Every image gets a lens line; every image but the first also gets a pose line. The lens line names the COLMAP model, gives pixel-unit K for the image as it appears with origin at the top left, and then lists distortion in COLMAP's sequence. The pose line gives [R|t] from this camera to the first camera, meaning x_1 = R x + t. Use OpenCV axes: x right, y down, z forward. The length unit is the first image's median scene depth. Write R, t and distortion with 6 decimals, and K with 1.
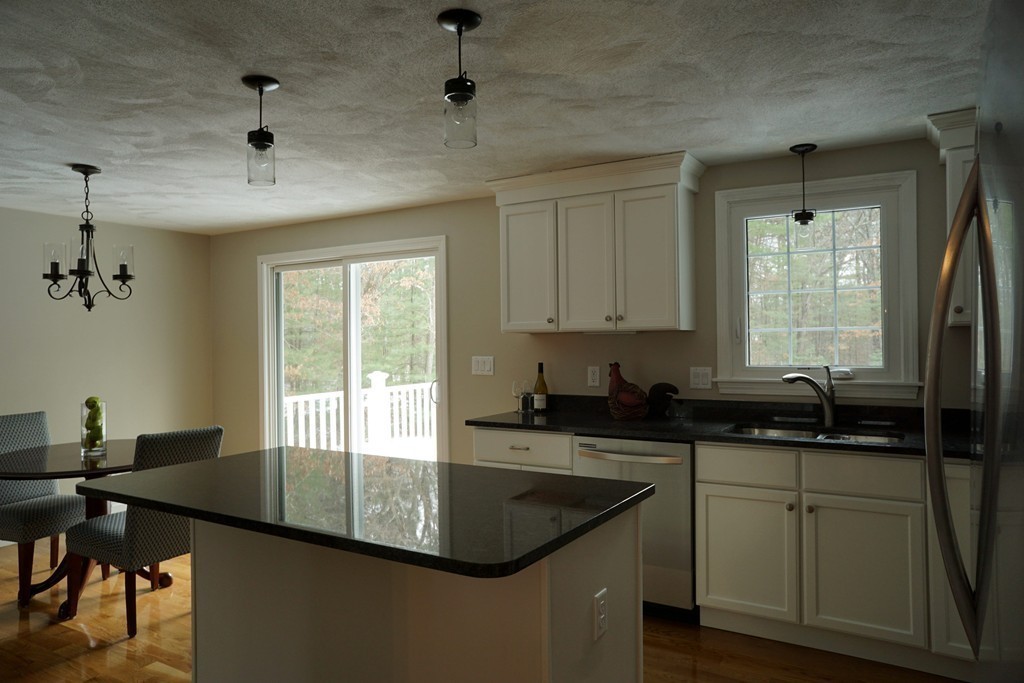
lens RADIAL K [[691.0, 0, 504.7], [0, 691.0, 334.4], [0, 0, 1]] dist [-0.071673, 0.094511]
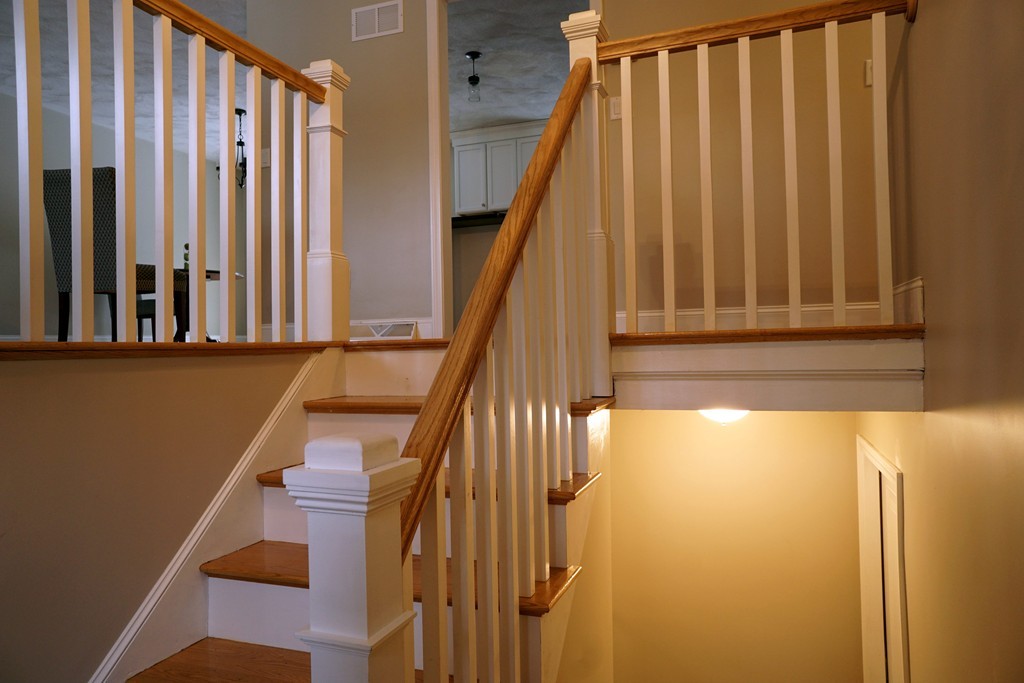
lens RADIAL K [[691.0, 0, 504.7], [0, 691.0, 334.4], [0, 0, 1]] dist [-0.071673, 0.094511]
pose [[0.981413, -0.005641, 0.191822, -0.267064], [0.007186, 0.999947, -0.007360, 0.385145], [-0.191771, 0.008601, 0.981402, -0.965376]]
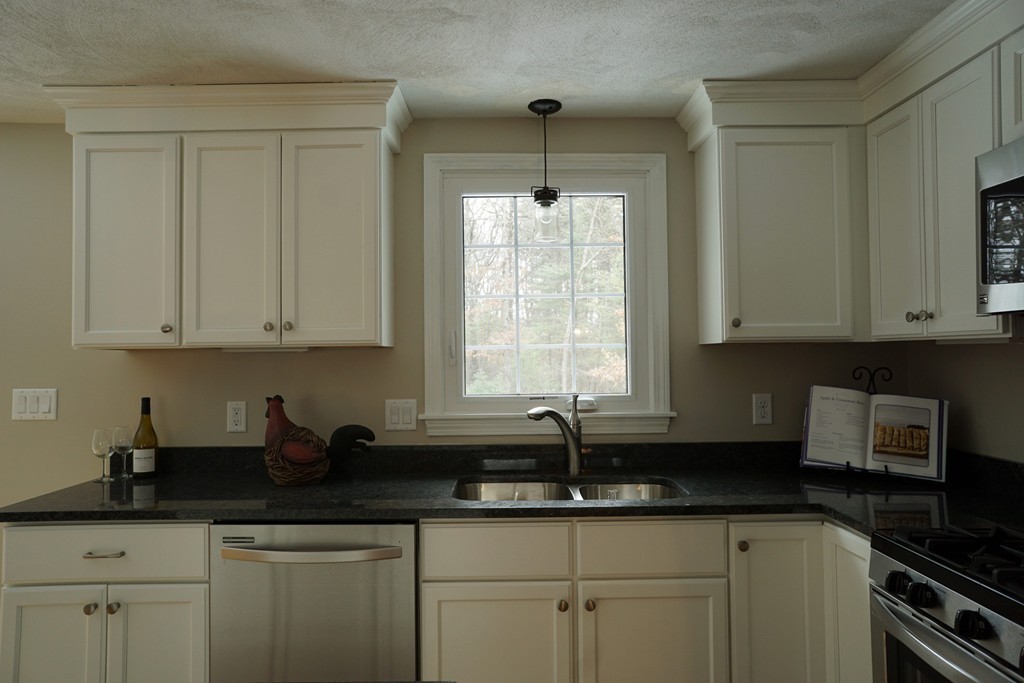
lens RADIAL K [[691.0, 0, 504.7], [0, 691.0, 334.4], [0, 0, 1]] dist [-0.071673, 0.094511]
pose [[0.850699, 0.017415, 0.525365, 0.003837], [-0.002038, 0.999553, -0.029835, 0.002277], [-0.525650, 0.024310, 0.850354, 0.365102]]
